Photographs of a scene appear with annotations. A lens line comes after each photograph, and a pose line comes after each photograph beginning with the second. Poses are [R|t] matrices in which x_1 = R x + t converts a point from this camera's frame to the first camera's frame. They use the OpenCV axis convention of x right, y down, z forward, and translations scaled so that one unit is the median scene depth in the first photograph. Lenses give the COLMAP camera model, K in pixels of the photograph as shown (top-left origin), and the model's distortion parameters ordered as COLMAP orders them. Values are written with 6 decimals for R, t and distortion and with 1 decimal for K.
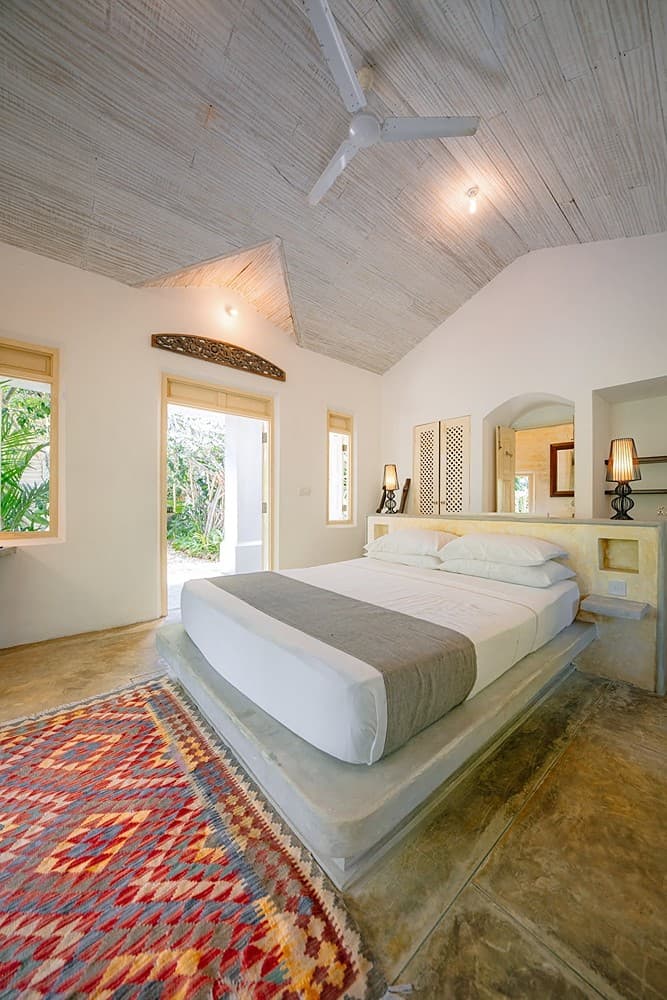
lens RADIAL K [[346.9, 0, 333.5], [0, 346.9, 500.0], [0, 0, 1]] dist [-0.026175, 0.003510]
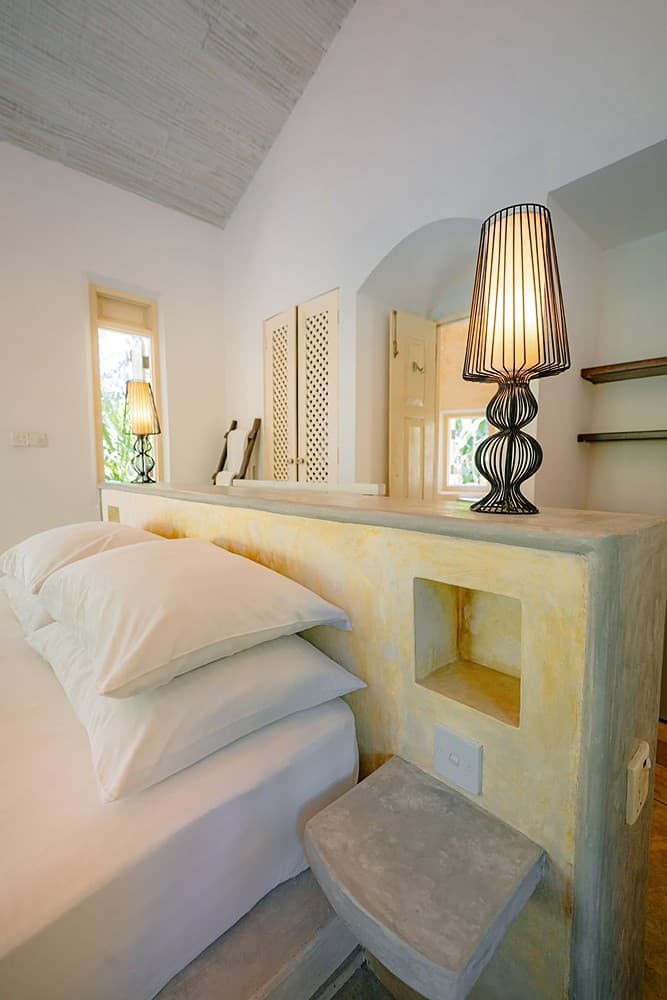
lens RADIAL K [[433.4, 0, 333.5], [0, 433.4, 500.0], [0, 0, 1]] dist [0.002332, 0.000167]
pose [[0.999551, -0.004763, 0.029589, 0.344724], [0.002099, 0.995992, 0.089418, 0.007471], [-0.029896, -0.089315, 0.995555, 0.319529]]
